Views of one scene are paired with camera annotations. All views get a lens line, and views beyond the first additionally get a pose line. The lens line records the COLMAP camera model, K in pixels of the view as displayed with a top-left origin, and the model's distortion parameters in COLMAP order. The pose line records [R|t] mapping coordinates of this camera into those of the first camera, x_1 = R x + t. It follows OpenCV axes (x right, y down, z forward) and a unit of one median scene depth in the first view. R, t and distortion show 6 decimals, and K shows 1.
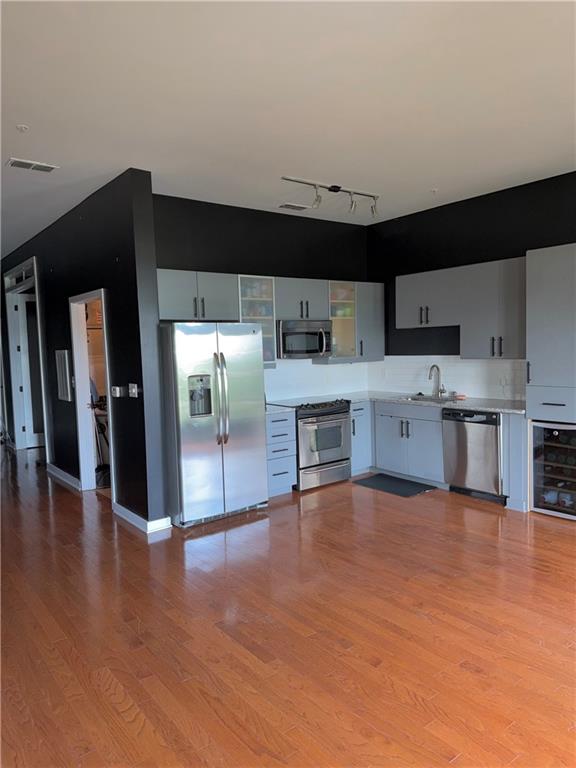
lens RADIAL K [[541.1, 0, 284.8], [0, 541.1, 388.5], [0, 0, 1]] dist [0.119473, -0.172445]
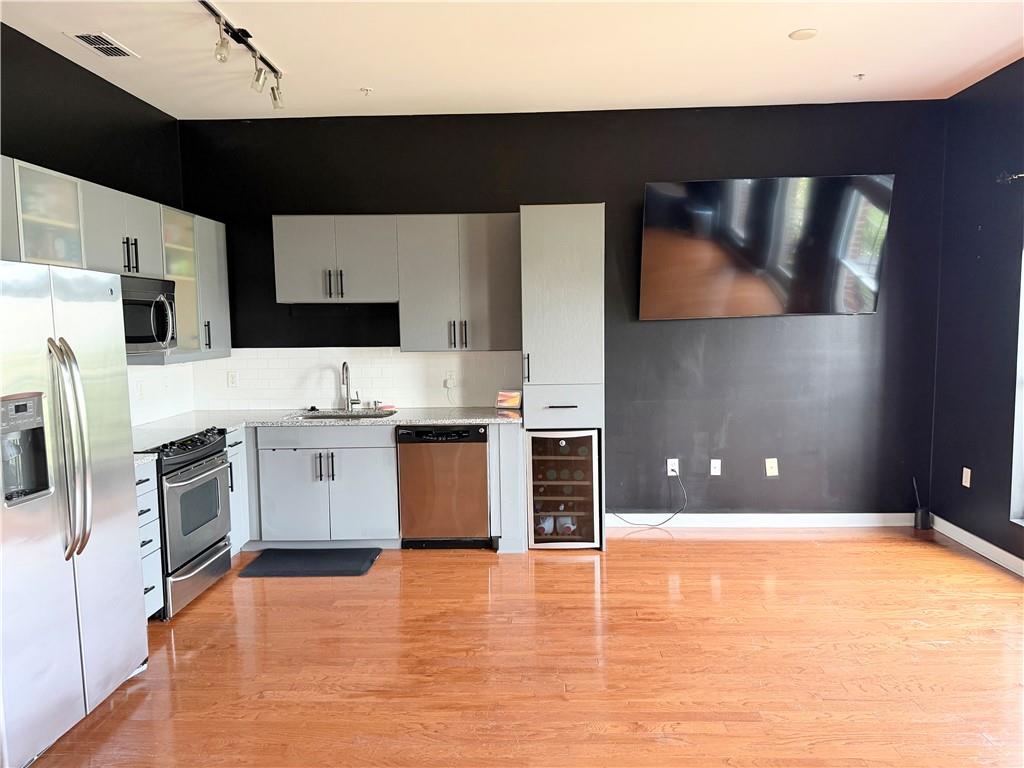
lens RADIAL K [[721.4, 0, 513.6], [0, 721.4, 390.3], [0, 0, 1]] dist [0.119473, -0.172445]
pose [[0.627936, -0.050076, 0.776653, -0.294430], [0.058588, 0.998138, 0.016988, -0.013639], [-0.776057, 0.034835, 0.629700, 0.331800]]
